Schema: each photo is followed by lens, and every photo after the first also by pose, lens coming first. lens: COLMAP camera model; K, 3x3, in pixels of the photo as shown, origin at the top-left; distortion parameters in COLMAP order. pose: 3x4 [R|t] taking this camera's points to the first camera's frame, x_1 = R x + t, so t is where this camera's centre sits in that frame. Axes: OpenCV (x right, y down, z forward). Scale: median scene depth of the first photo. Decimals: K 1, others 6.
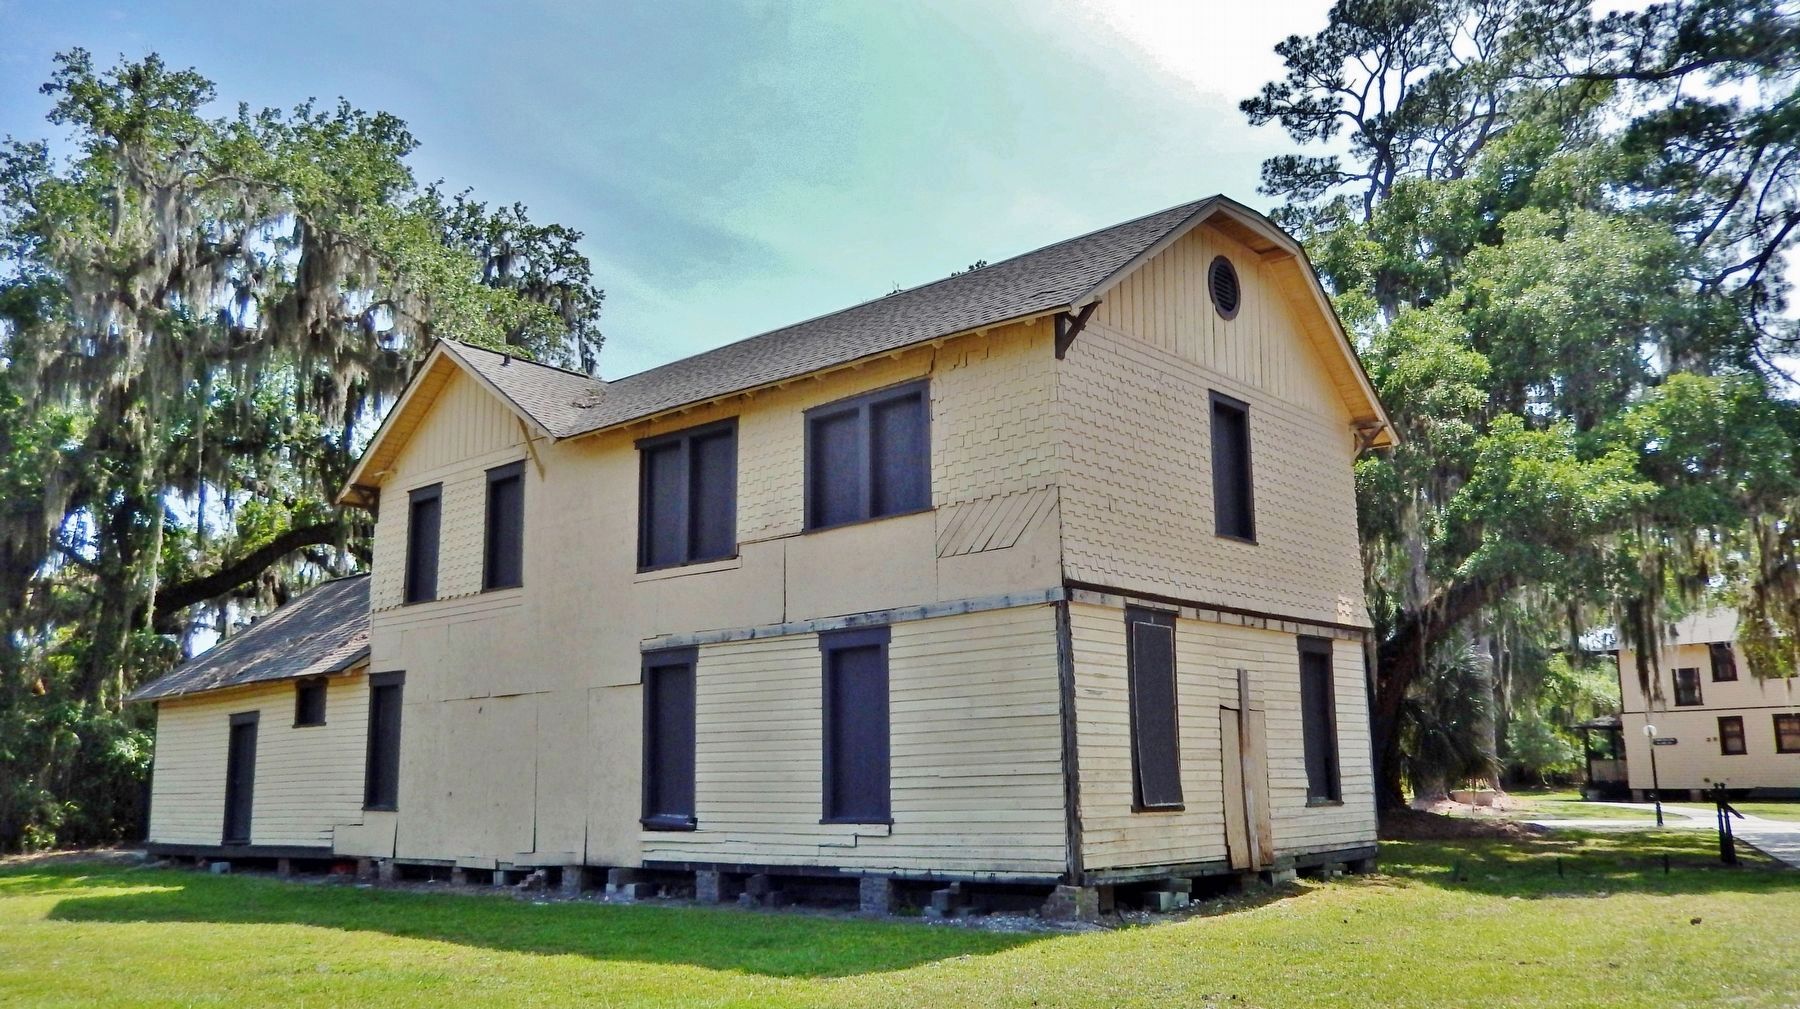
lens RADIAL K [[1456.3, 0, 900.0], [0, 1456.3, 504.5], [0, 0, 1]] dist [0.000211, 0.000060]
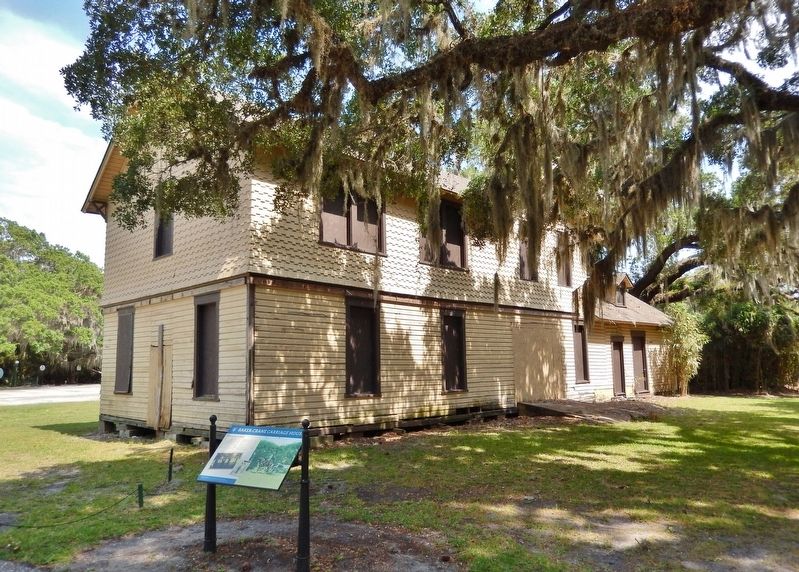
lens RADIAL K [[600.6, 0, 399.5], [0, 600.6, 286.0], [0, 0, 1]] dist [-0.003243, -0.000487]
pose [[-0.062875, -0.109998, -0.991941, 1.008589], [0.210173, 0.970159, -0.120905, 0.225999], [0.975640, -0.216081, -0.037880, 1.355255]]
